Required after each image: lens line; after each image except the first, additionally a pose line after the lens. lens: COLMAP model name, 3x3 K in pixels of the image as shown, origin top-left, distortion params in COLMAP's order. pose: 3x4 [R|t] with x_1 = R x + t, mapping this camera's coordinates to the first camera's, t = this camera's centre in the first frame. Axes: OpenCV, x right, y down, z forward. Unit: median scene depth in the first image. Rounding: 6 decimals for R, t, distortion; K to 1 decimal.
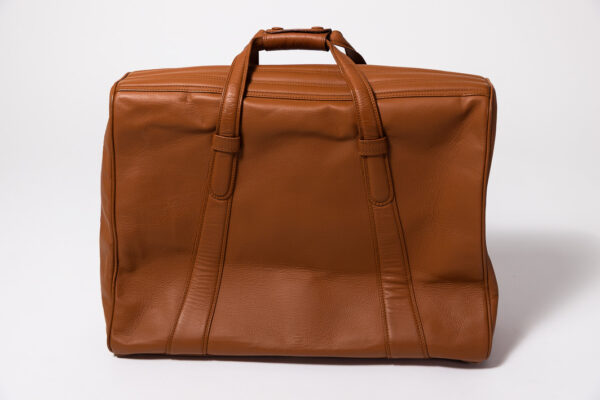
lens RADIAL K [[799.5, 0, 299.9], [0, 799.5, 198.5], [0, 0, 1]] dist [-0.001208, 0.000000]
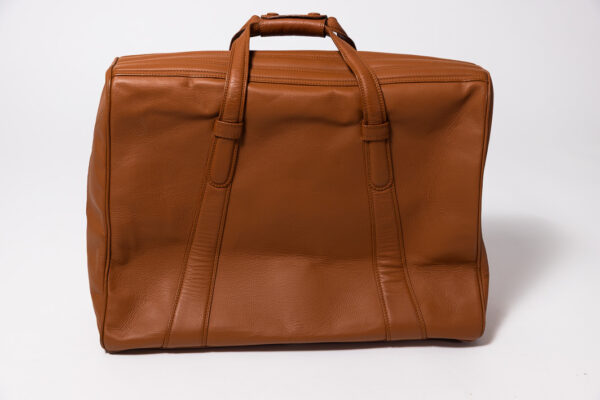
lens RADIAL K [[799.5, 0, 301.9], [0, 799.5, 202.5], [0, 0, 1]] dist [-0.001208, 0.000000]
pose [[0.987108, -0.020676, 0.158713, -0.155151], [0.019911, 0.999781, 0.006411, 0.015526], [-0.158811, -0.003168, 0.987304, 0.014542]]
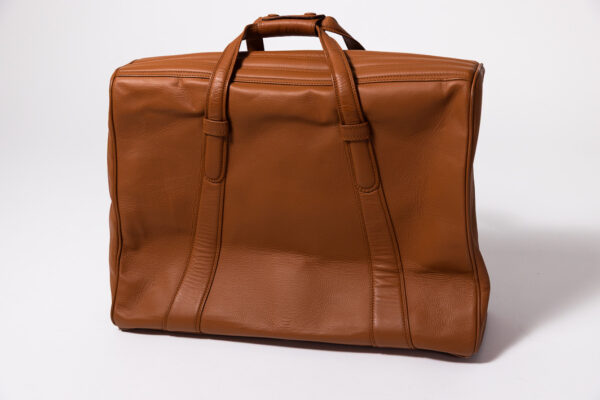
lens RADIAL K [[799.5, 0, 298.9], [0, 799.5, 199.2], [0, 0, 1]] dist [-0.001208, 0.000000]
pose [[0.983260, 0.026987, -0.180198, 0.193690], [-0.026537, 0.999636, 0.004912, 0.014930], [0.180265, -0.000048, 0.983618, 0.008477]]
